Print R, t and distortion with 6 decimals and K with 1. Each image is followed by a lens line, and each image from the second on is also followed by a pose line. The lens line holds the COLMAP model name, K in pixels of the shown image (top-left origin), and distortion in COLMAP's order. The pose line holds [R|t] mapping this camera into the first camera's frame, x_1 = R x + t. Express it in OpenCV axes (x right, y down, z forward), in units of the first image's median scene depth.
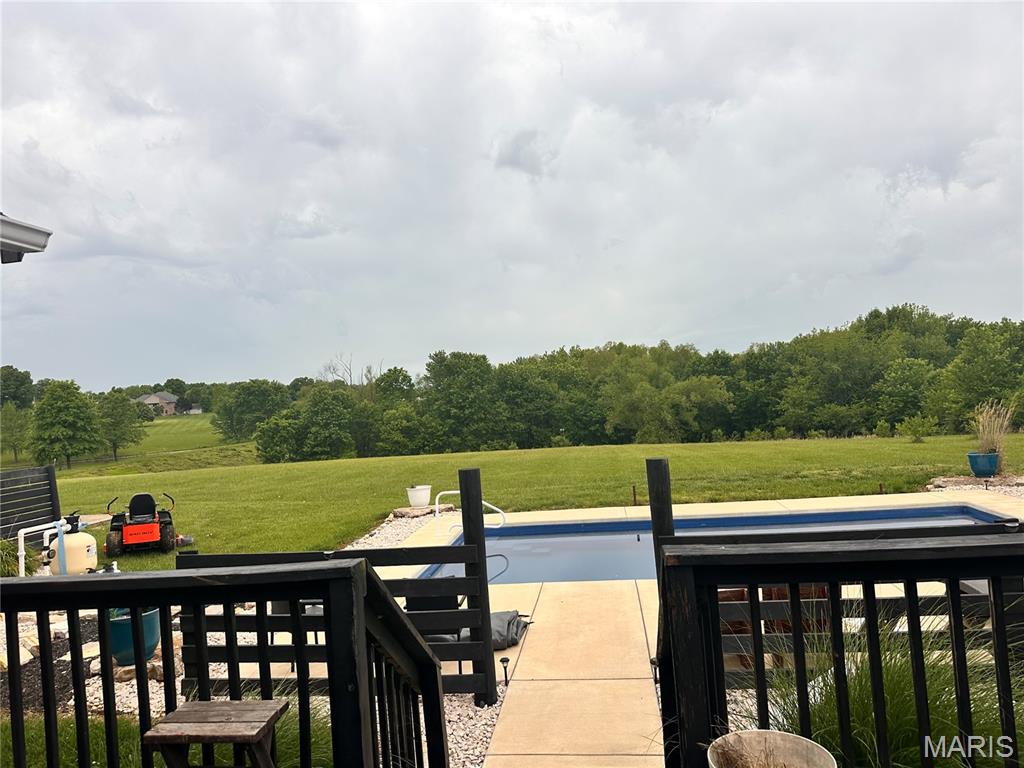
lens RADIAL K [[710.9, 0, 504.5], [0, 710.9, 387.9], [0, 0, 1]] dist [0.138368, -0.196691]
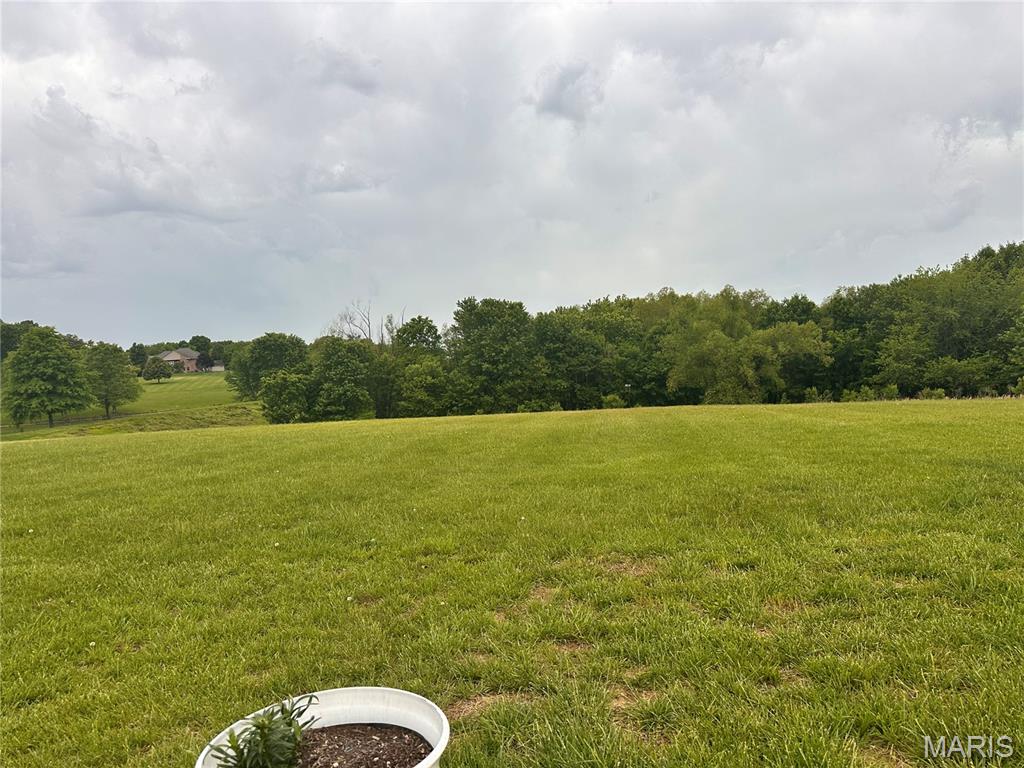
lens RADIAL K [[710.9, 0, 504.5], [0, 710.9, 387.9], [0, 0, 1]] dist [0.138368, -0.196691]
pose [[0.998996, 0.006063, -0.044378, -0.008970], [-0.003691, 0.998571, 0.053322, 0.012035], [0.044638, -0.053104, 0.997591, 0.126828]]
